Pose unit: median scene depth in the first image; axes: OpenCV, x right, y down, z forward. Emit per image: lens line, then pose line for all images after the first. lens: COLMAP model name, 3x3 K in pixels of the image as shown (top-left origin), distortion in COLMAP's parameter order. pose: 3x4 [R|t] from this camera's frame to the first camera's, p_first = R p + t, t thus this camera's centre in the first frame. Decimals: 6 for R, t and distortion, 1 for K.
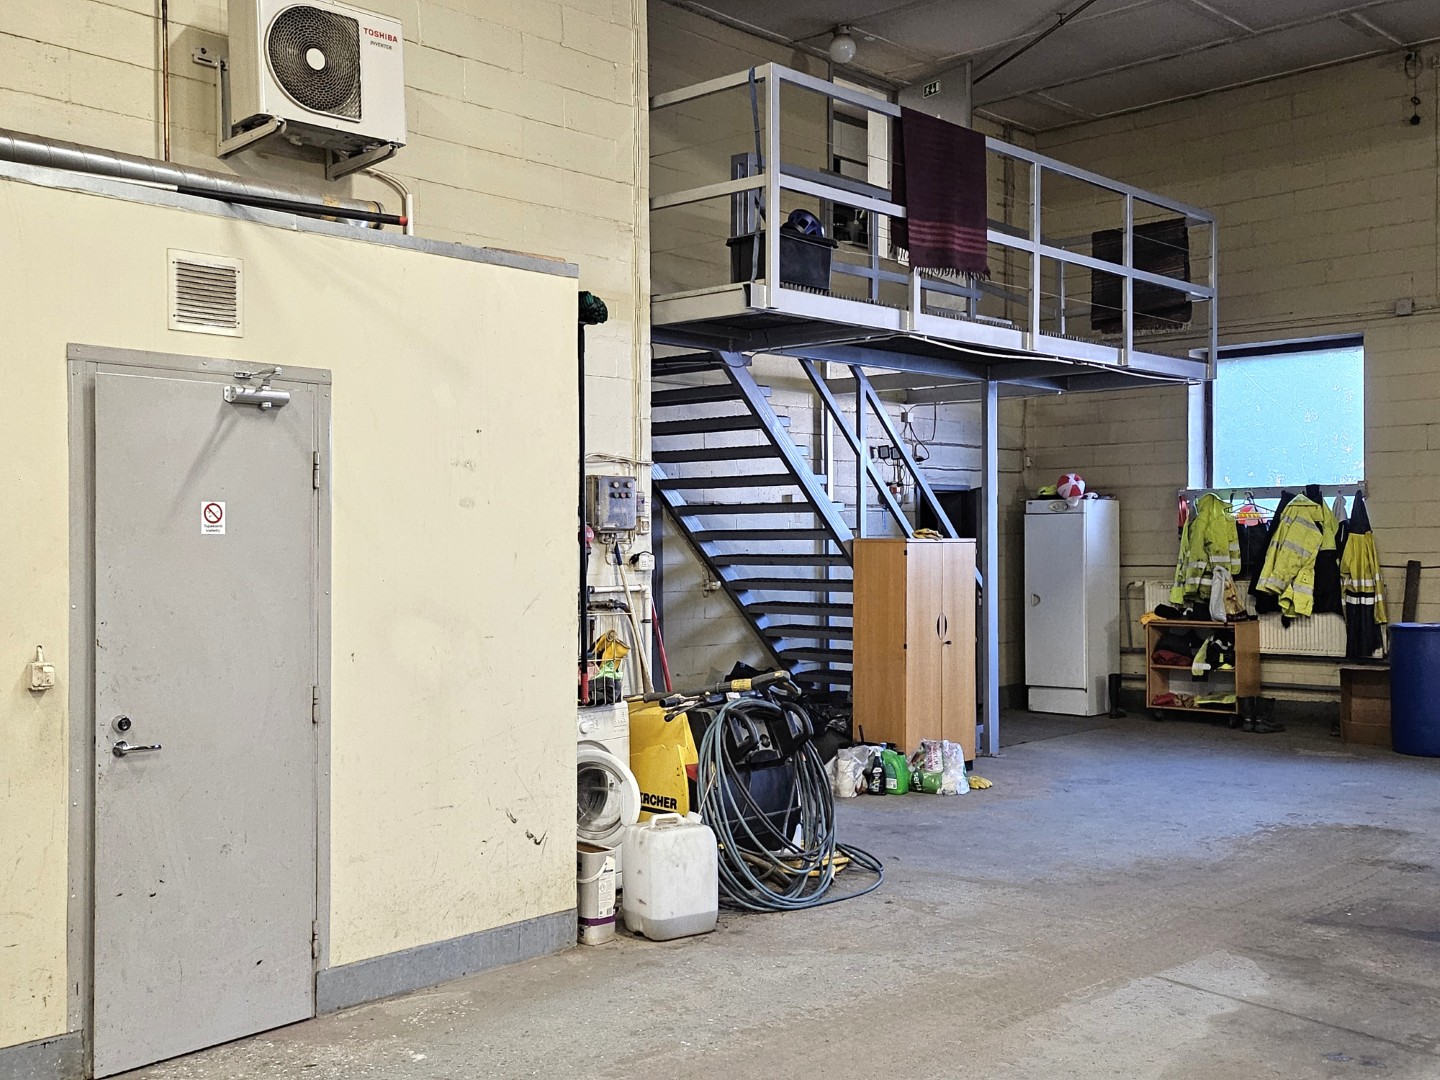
lens RADIAL K [[1490.1, 0, 721.1], [0, 1490.1, 546.0], [0, 0, 1]] dist [0.060555, -0.012997]
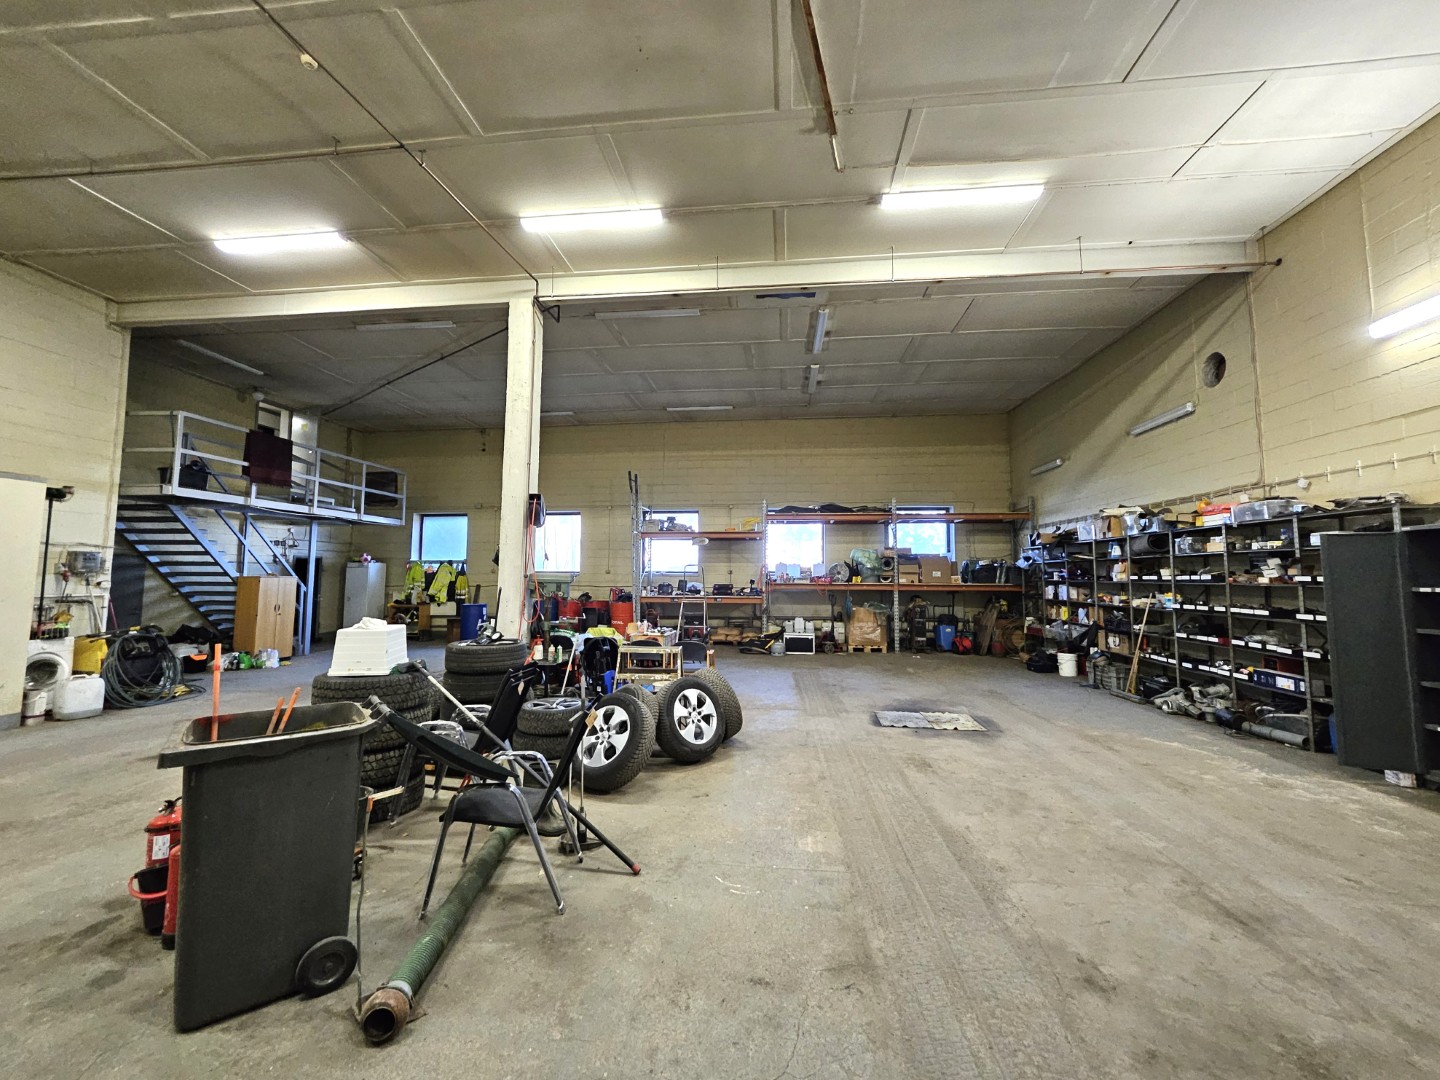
lens RADIAL K [[576.7, 0, 720.8], [0, 576.7, 532.0], [0, 0, 1]] dist [-0.000634, -0.000131]
pose [[0.799462, 0.055322, 0.598164, 0.156939], [-0.006833, 0.996523, -0.083033, -0.003944], [-0.600678, 0.062295, 0.797060, -0.356558]]
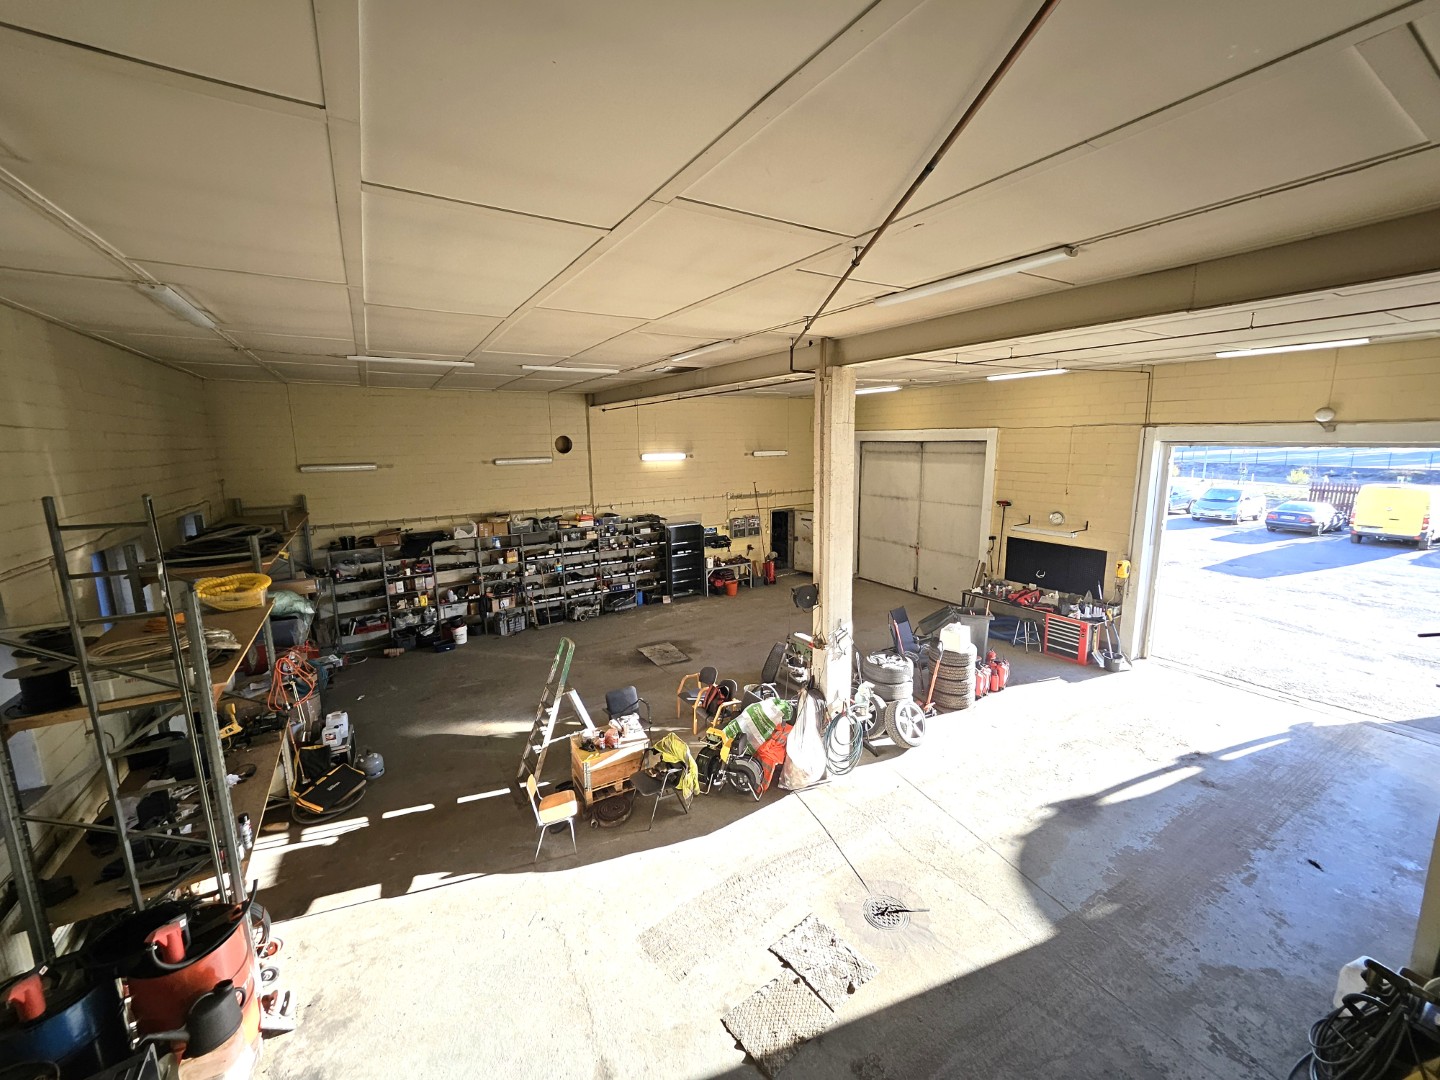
lens RADIAL K [[569.2, 0, 719.8], [0, 569.2, 531.5], [0, 0, 1]] dist [-0.000756, -0.000435]
pose [[-0.963332, -0.021325, 0.267462, 0.334569], [0.024181, 0.985880, 0.165696, -0.280692], [-0.267219, 0.166087, -0.949215, 1.064908]]
